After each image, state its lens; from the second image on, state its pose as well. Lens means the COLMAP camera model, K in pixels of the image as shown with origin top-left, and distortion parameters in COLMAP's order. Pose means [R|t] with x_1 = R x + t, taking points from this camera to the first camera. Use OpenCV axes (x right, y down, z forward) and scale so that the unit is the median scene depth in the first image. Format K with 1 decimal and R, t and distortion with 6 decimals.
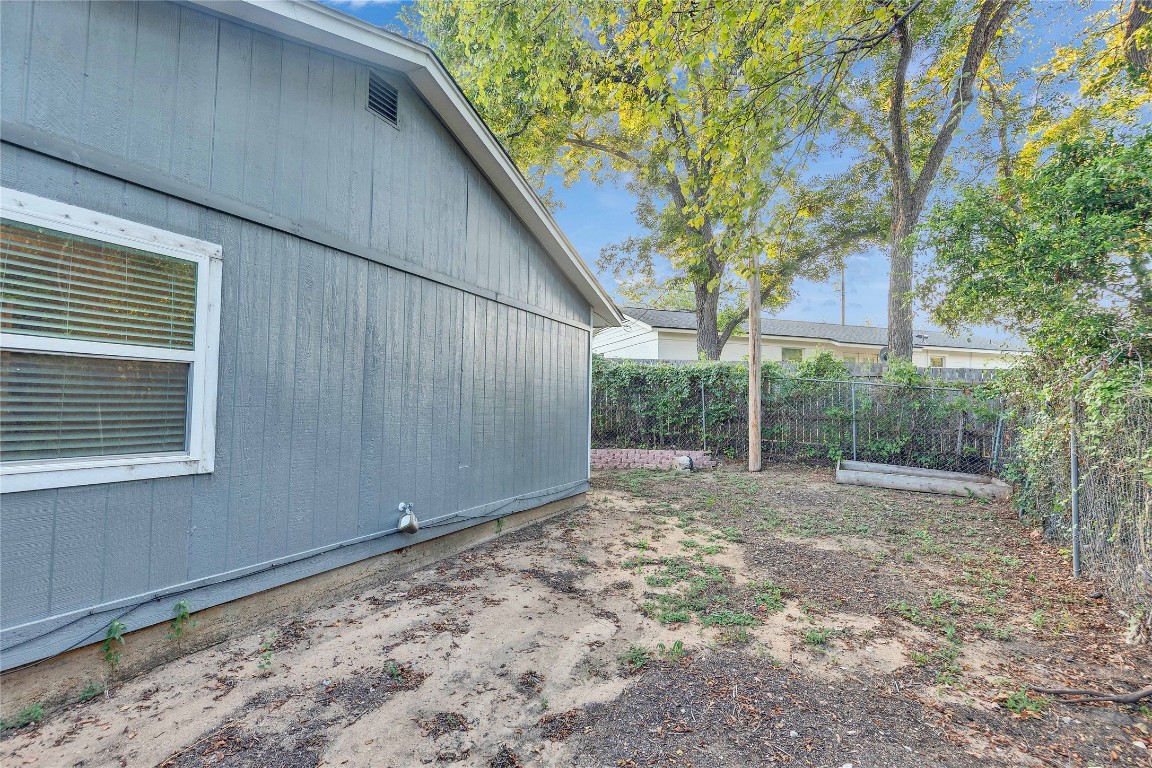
lens RADIAL K [[551.2, 0, 576.0], [0, 551.2, 384.0], [0, 0, 1]] dist [0.000231, -0.000158]
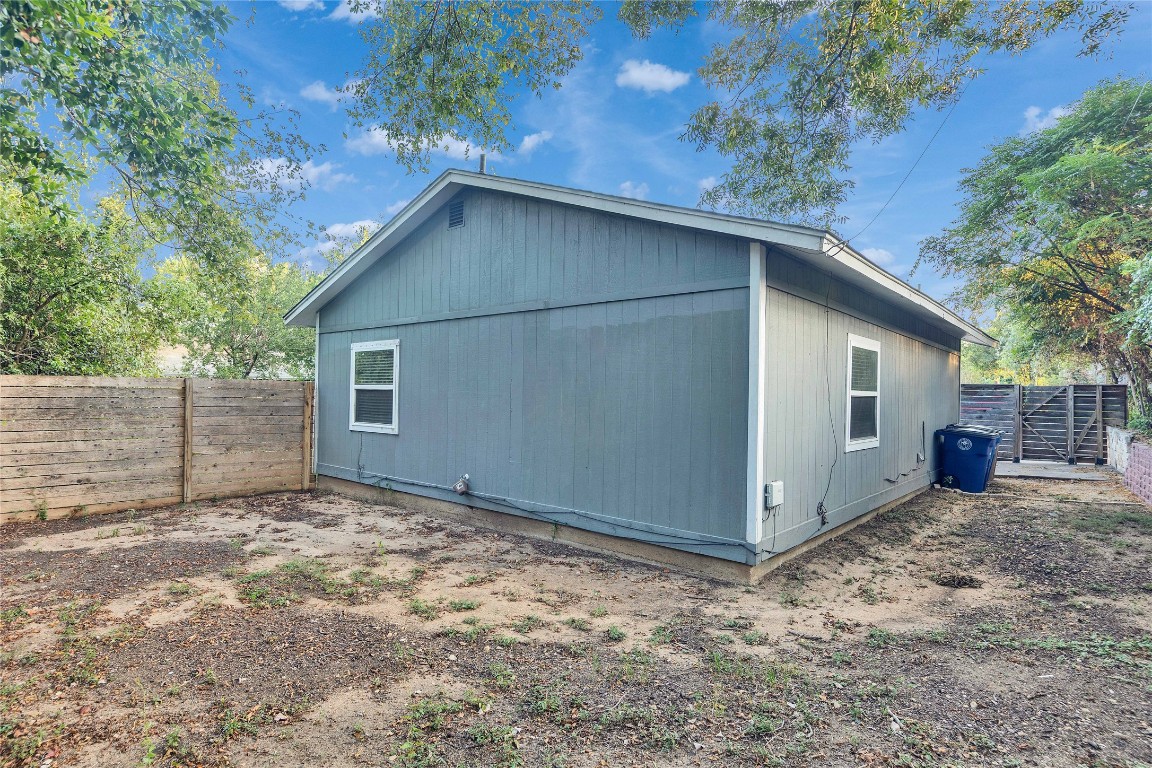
lens RADIAL K [[623.4, 0, 576.0], [0, 623.4, 384.0], [0, 0, 1]] dist [0.004606, 0.000432]
pose [[-0.283456, -0.036758, -0.958280, 1.246668], [0.022949, 0.998719, -0.045097, 0.058552], [0.958711, -0.034775, -0.282250, 1.815227]]
